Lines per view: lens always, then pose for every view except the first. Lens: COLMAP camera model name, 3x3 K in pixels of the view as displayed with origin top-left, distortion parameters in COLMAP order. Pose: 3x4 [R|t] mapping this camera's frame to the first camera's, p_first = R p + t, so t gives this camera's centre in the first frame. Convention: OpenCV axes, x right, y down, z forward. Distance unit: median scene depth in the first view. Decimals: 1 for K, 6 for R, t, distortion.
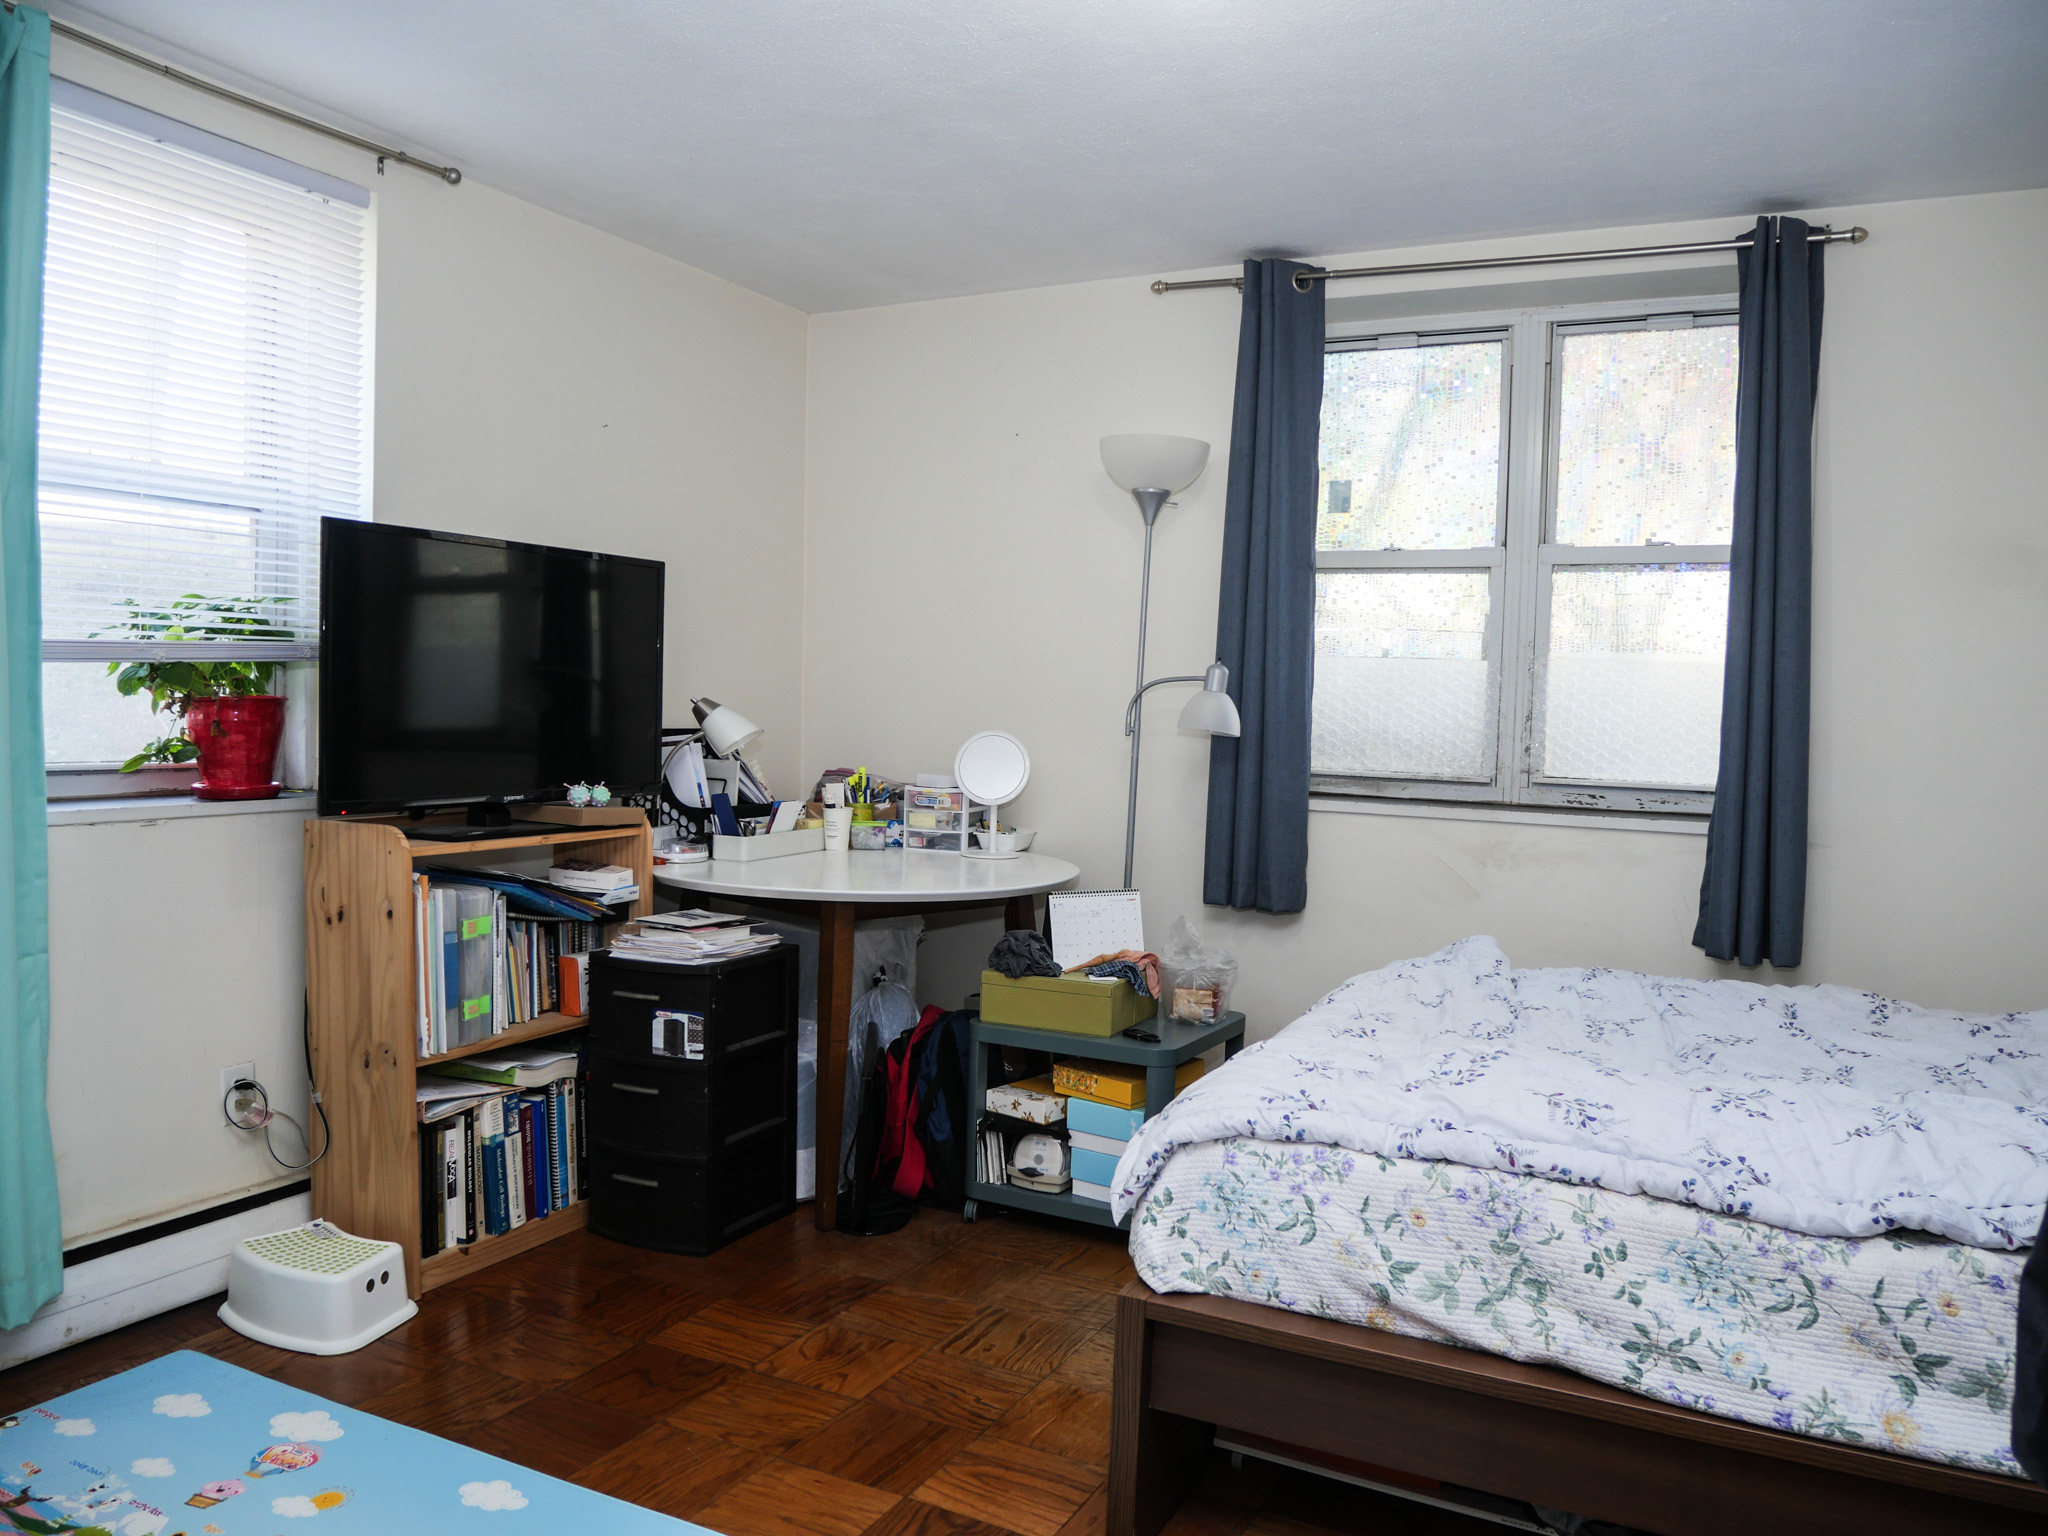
lens RADIAL K [[1502.0, 0, 1030.3], [0, 1502.0, 768.1], [0, 0, 1]] dist [-0.077492, 0.038502]
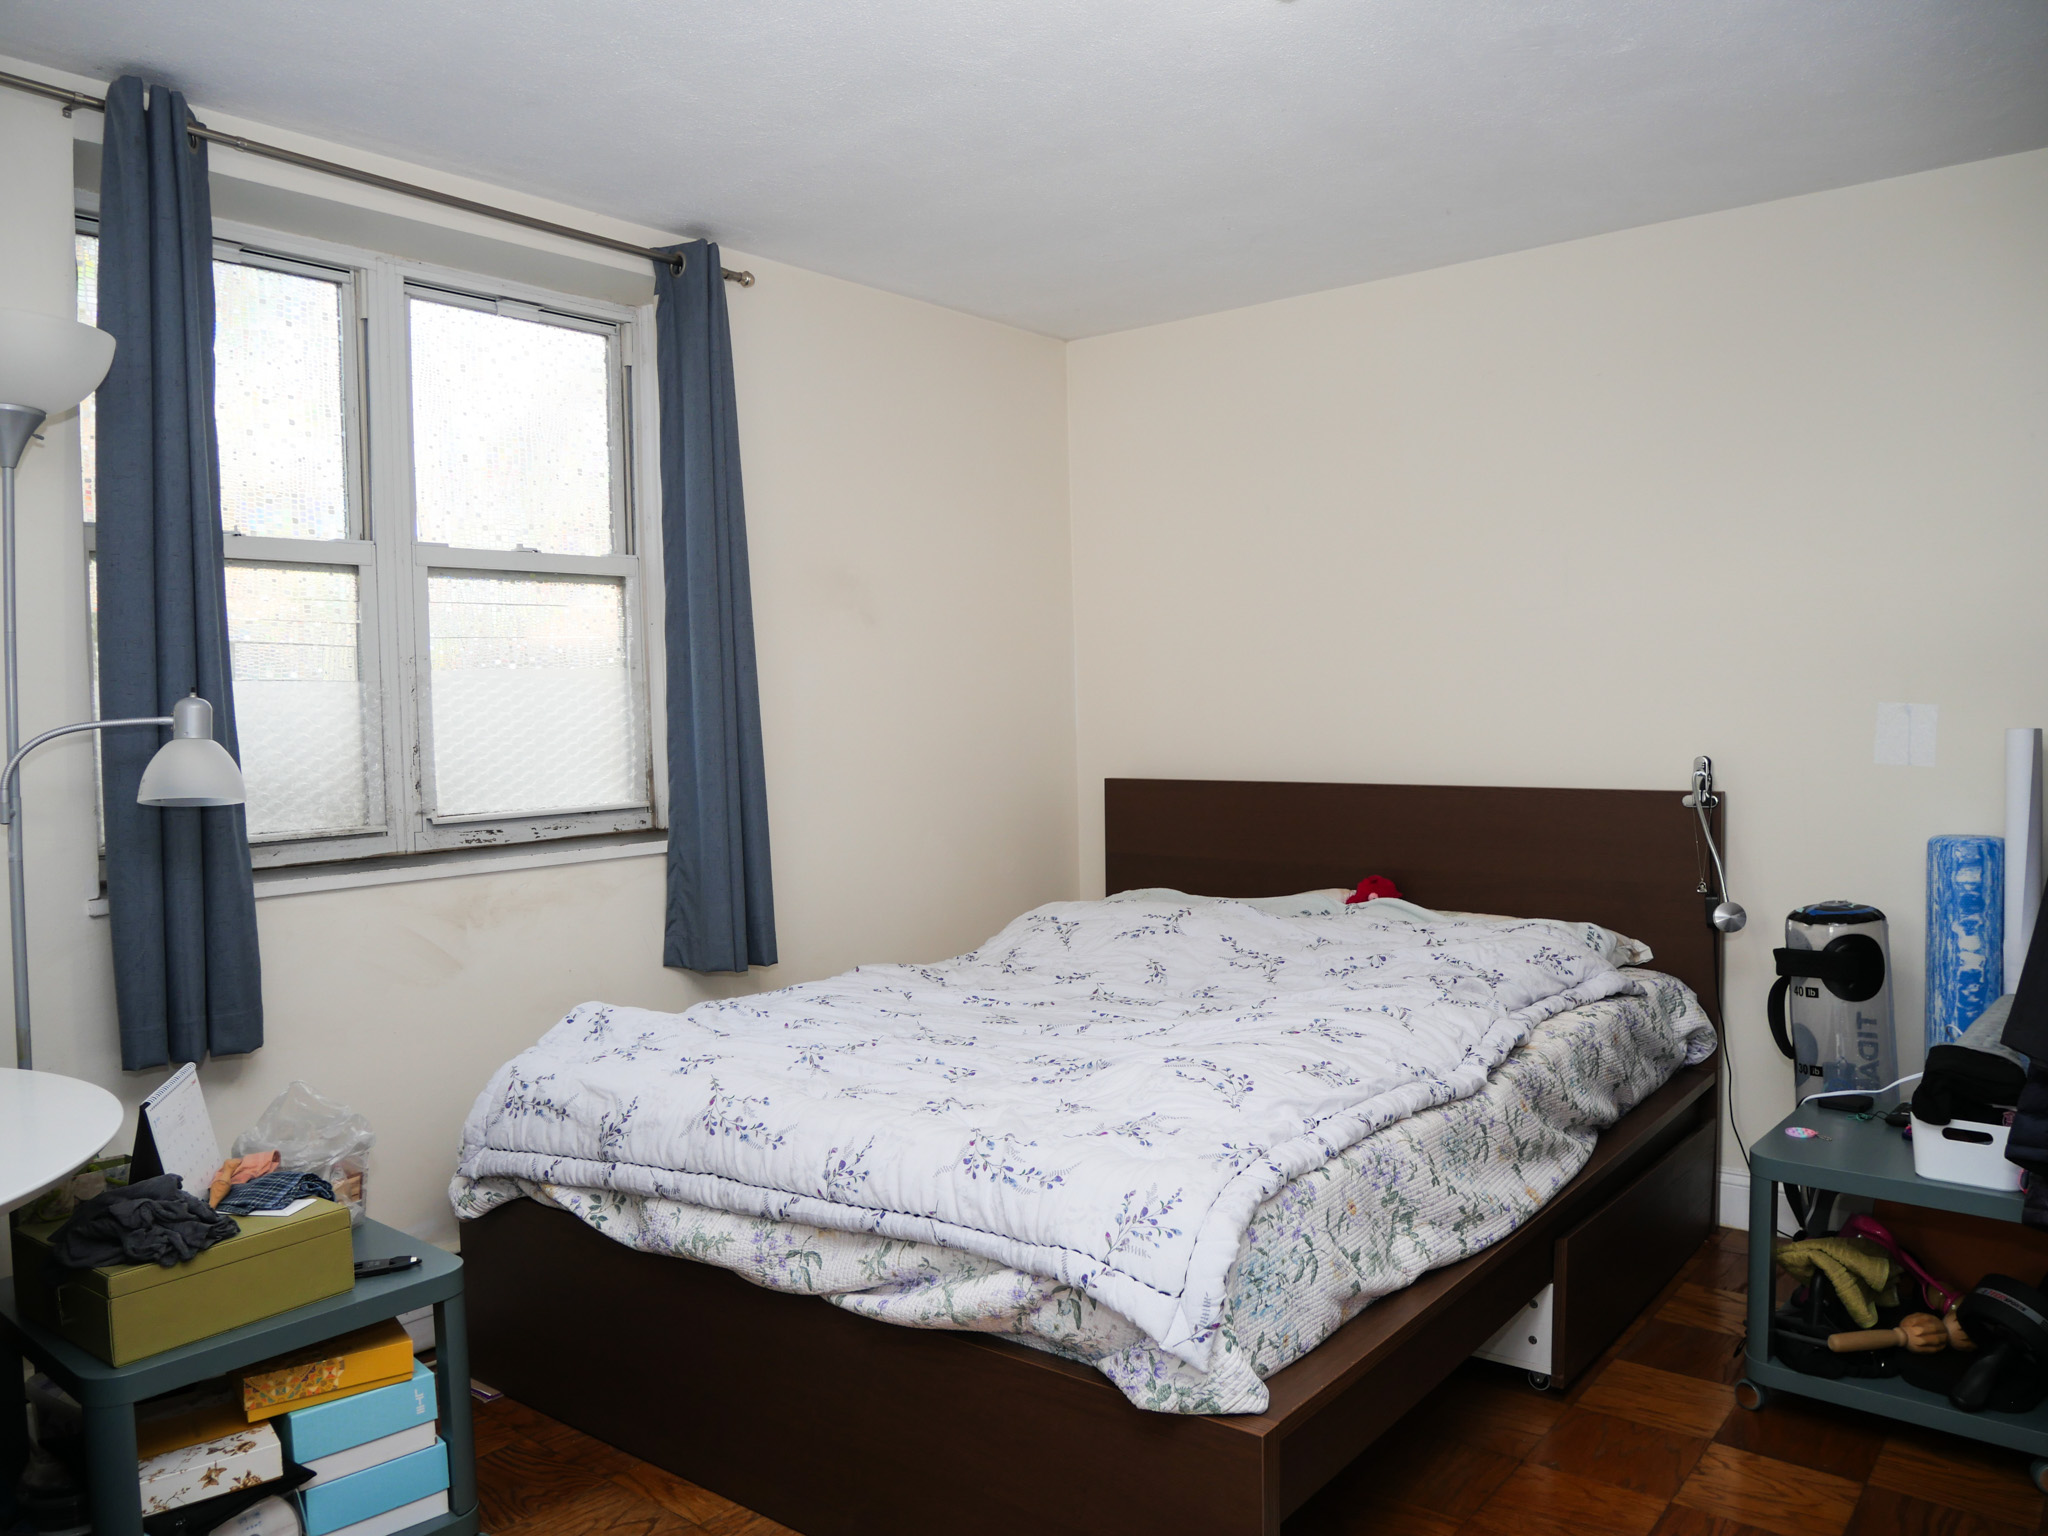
lens RADIAL K [[1502.0, 0, 1030.3], [0, 1502.0, 768.1], [0, 0, 1]] dist [-0.077492, 0.038502]
pose [[0.212544, -0.077749, 0.974053, -0.436475], [0.074521, 0.995216, 0.063177, -0.053698], [-0.974306, 0.059160, 0.217321, 0.520756]]
